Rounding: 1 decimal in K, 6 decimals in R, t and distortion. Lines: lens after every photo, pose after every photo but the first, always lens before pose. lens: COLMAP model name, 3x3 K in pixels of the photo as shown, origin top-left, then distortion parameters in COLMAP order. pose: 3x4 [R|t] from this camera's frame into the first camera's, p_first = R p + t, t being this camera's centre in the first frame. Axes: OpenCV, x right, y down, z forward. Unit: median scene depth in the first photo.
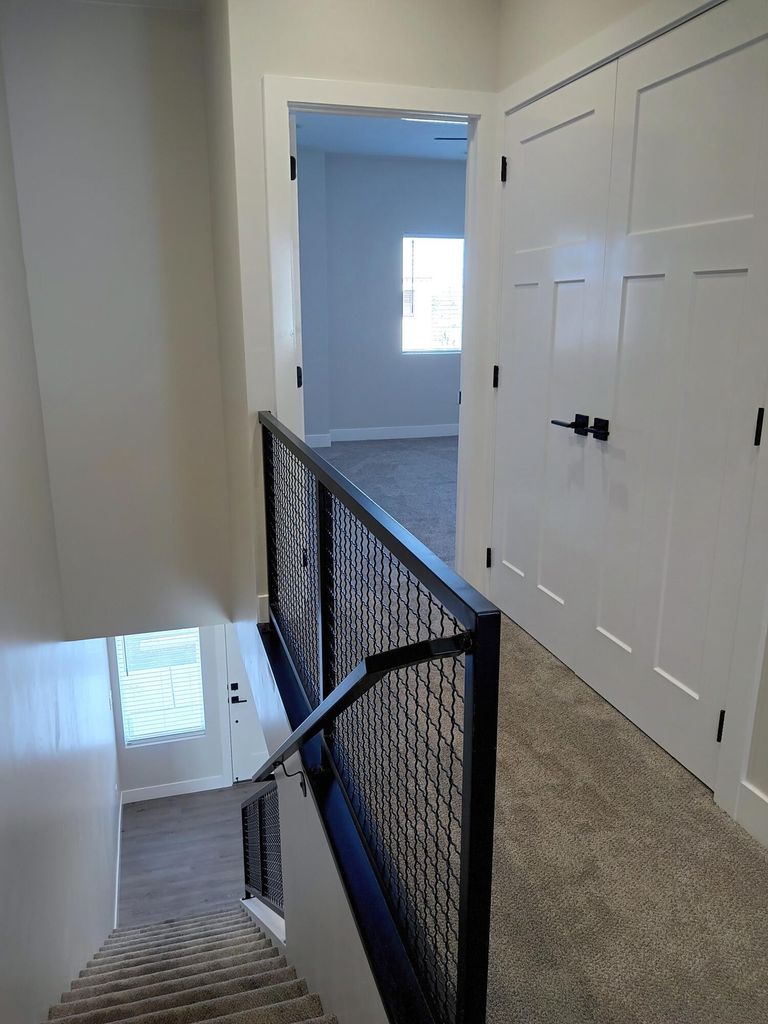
lens RADIAL K [[770.7, 0, 380.2], [0, 770.7, 511.6], [0, 0, 1]] dist [0.019760, -0.006572]
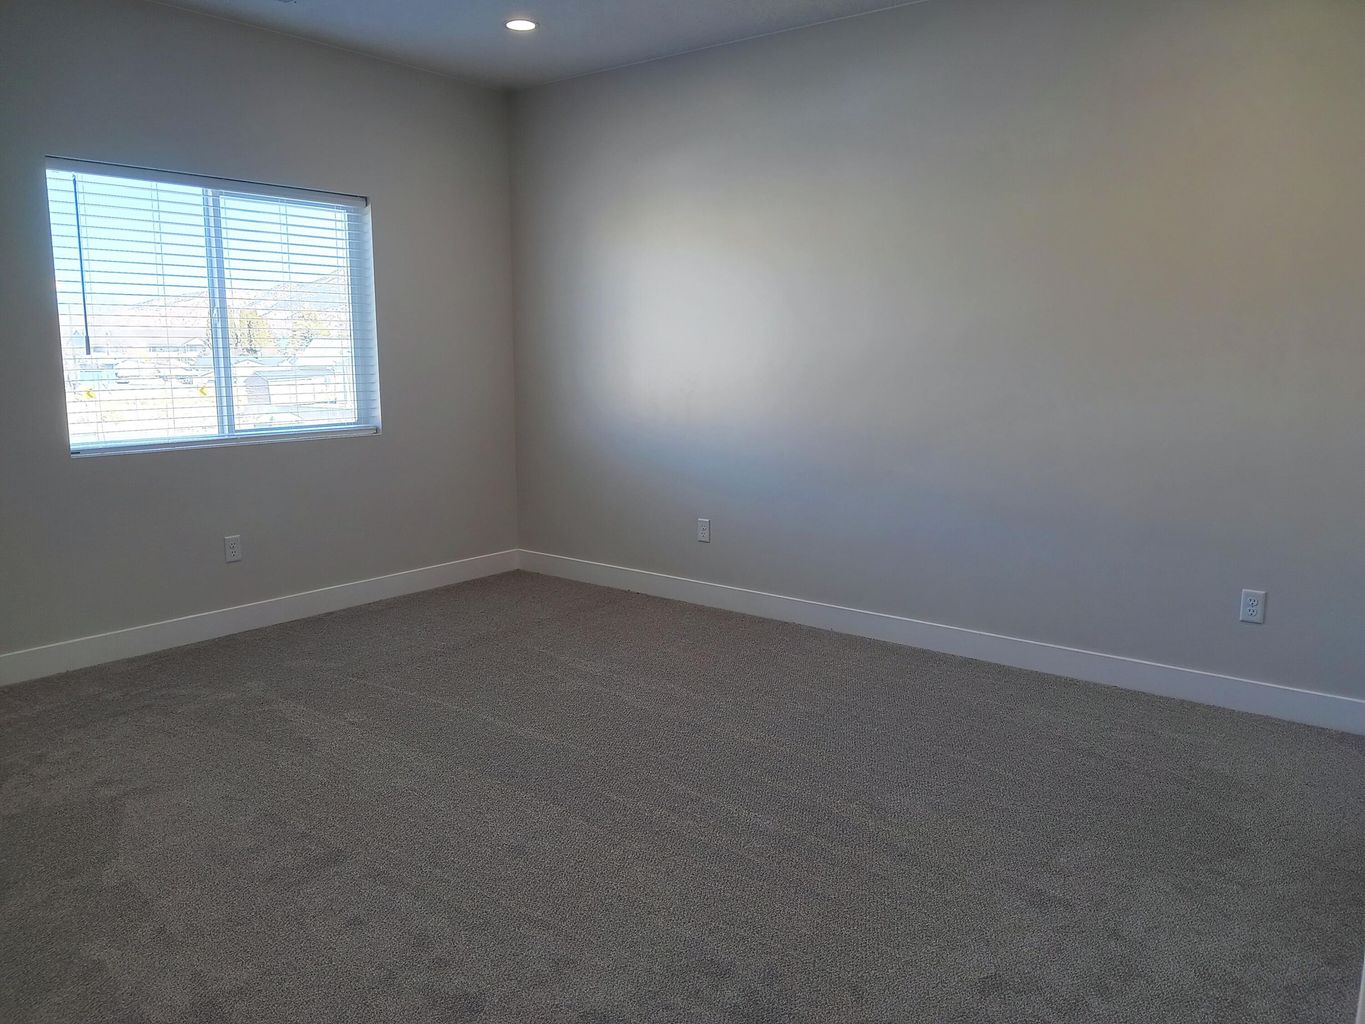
lens RADIAL K [[1021.5, 0, 683.4], [0, 1021.5, 500.3], [0, 0, 1]] dist [0.047847, -0.088957]
pose [[0.815040, -0.080781, 0.573745, -0.019352], [0.144015, 0.987401, -0.065560, -0.102620], [-0.561221, 0.136062, 0.816406, 0.404493]]
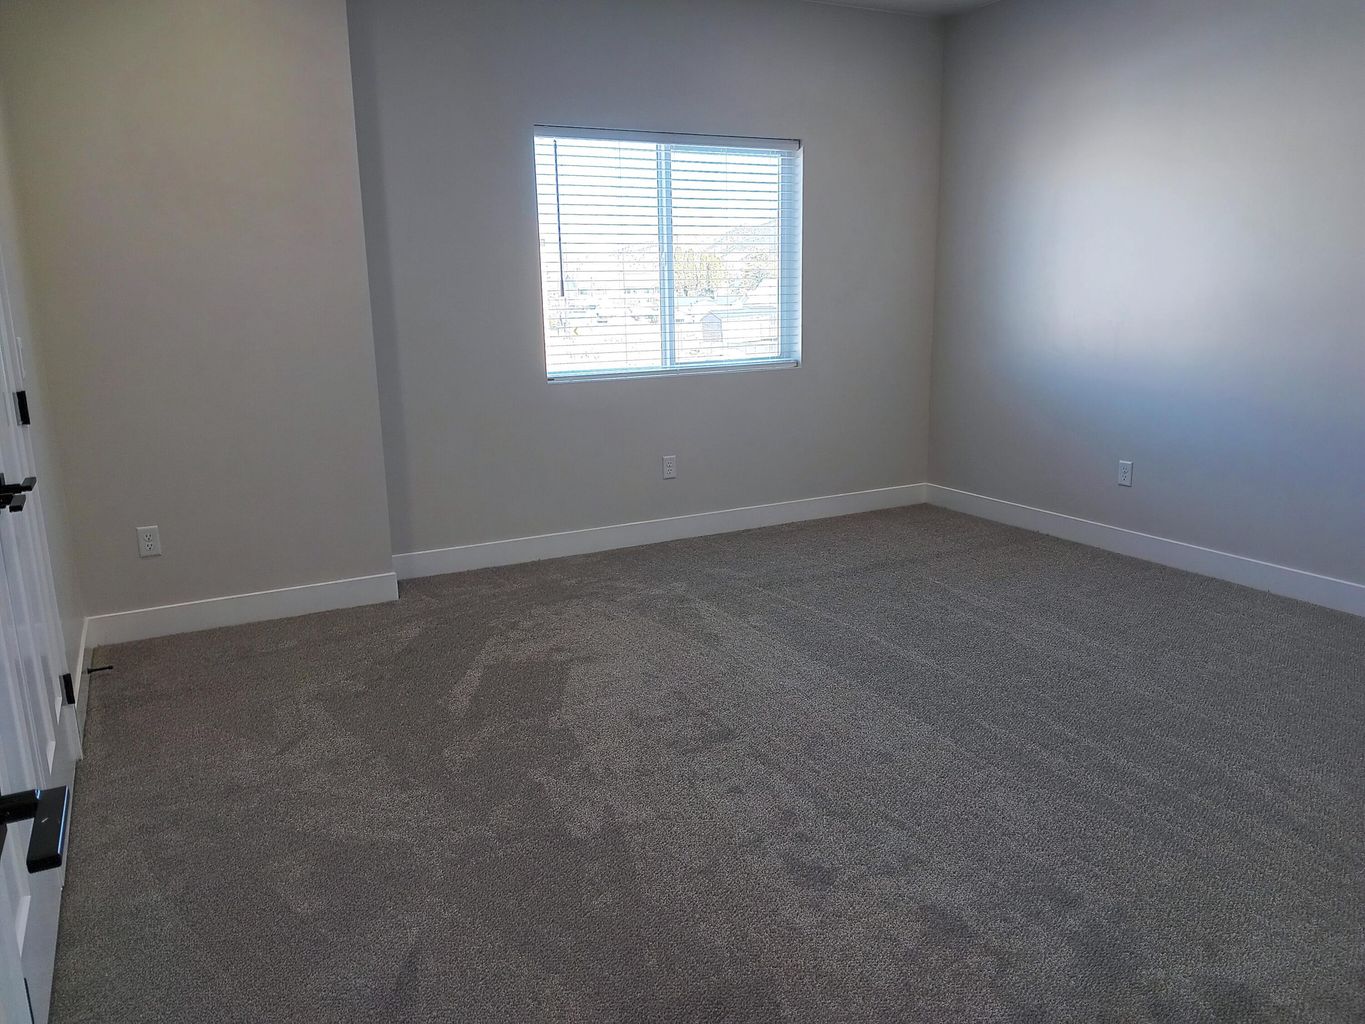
lens RADIAL K [[1014.0, 0, 688.9], [0, 1014.0, 514.6], [0, 0, 1]] dist [0.022945, -0.049816]
pose [[0.979585, -0.059258, 0.192096, -0.010789], [0.067106, 0.997146, -0.034605, -0.096406], [-0.189497, 0.046790, 0.980766, 0.383478]]
